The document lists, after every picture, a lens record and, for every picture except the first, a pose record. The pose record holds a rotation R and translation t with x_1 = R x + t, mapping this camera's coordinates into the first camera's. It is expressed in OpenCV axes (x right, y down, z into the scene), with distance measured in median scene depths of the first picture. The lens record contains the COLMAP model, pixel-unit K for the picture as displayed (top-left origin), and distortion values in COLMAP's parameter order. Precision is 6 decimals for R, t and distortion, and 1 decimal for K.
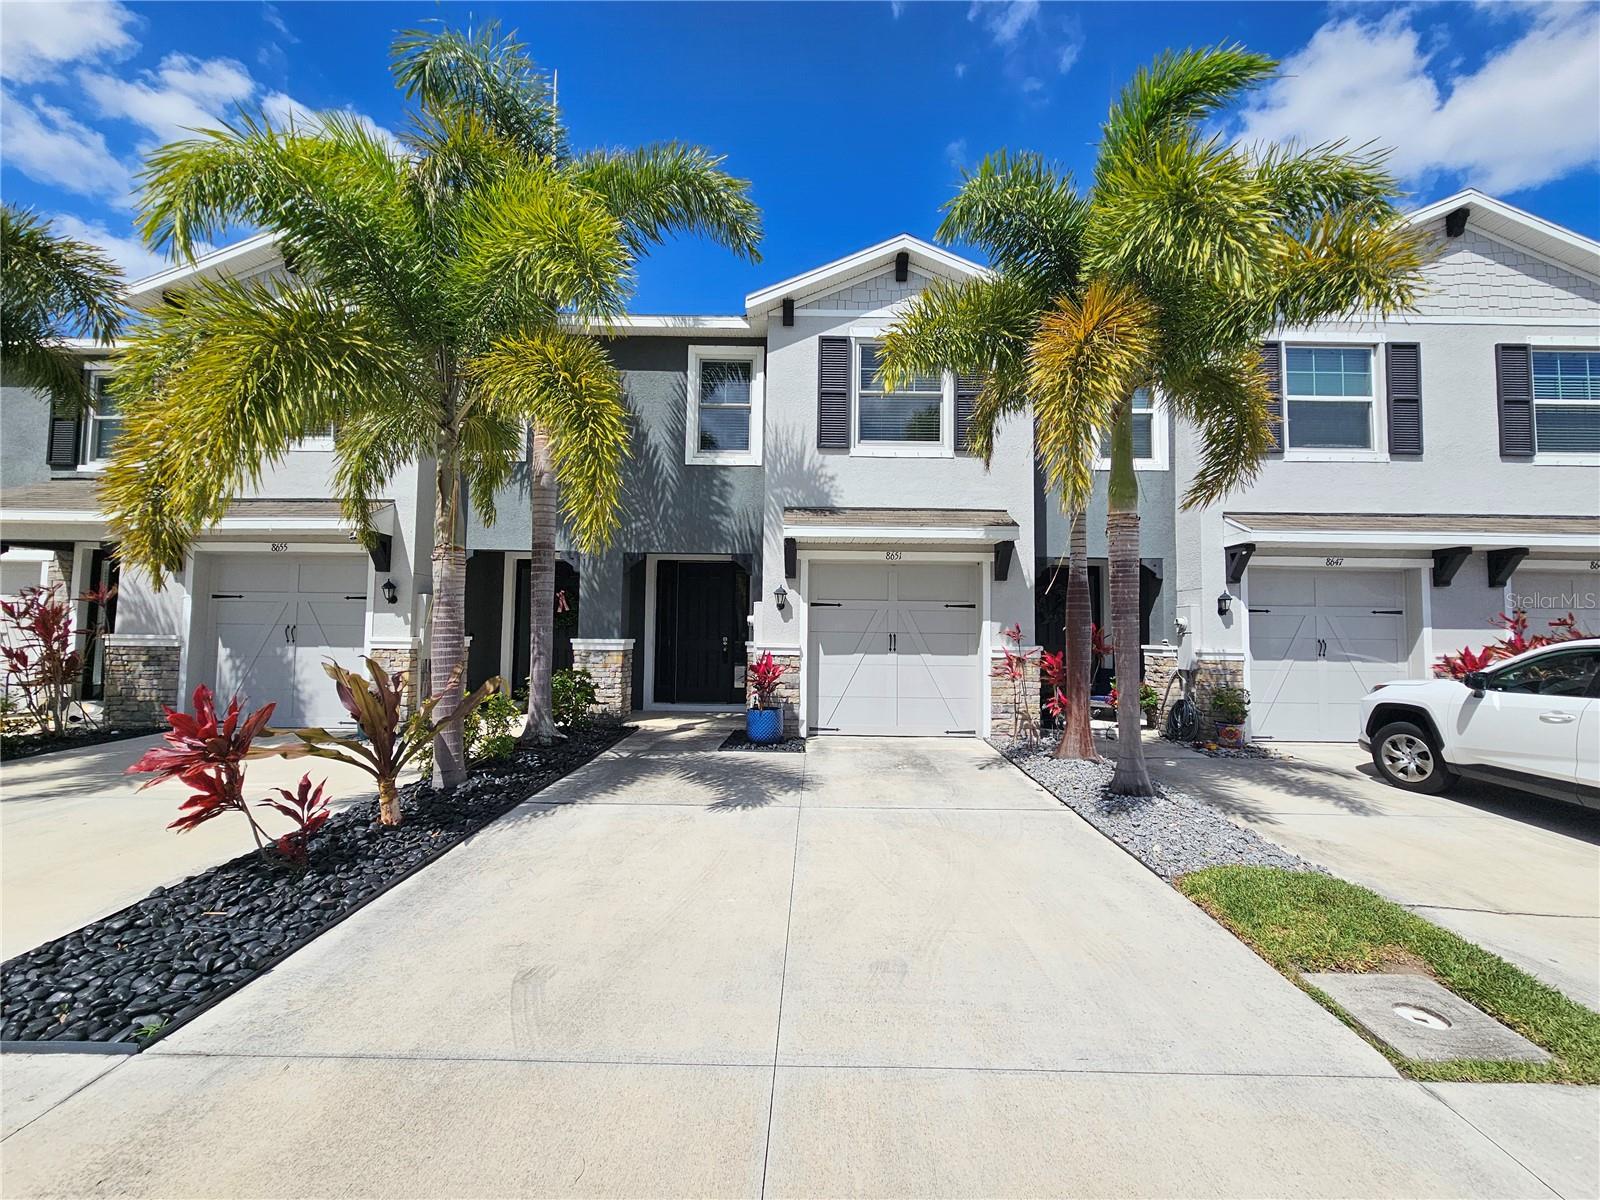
lens RADIAL K [[643.5, 0, 801.7], [0, 643.5, 593.0], [0, 0, 1]] dist [0.012898, 0.000188]
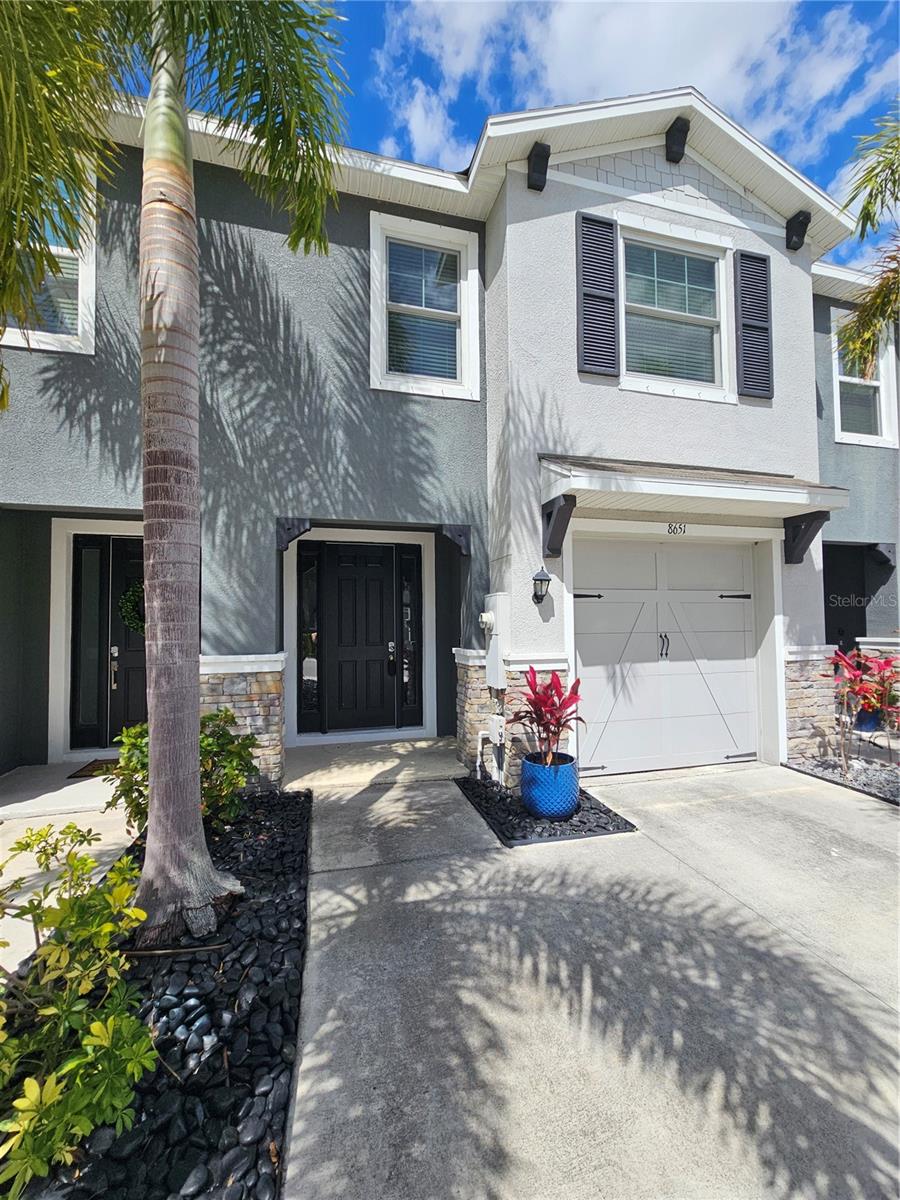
lens RADIAL K [[482.6, 0, 452.7], [0, 482.6, 600.9], [0, 0, 1]] dist [0.012898, 0.000188]
pose [[0.964205, -0.010052, 0.264969, -0.243436], [0.006793, 0.999890, 0.013211, 0.015241], [-0.265072, -0.010938, 0.964167, 0.512232]]
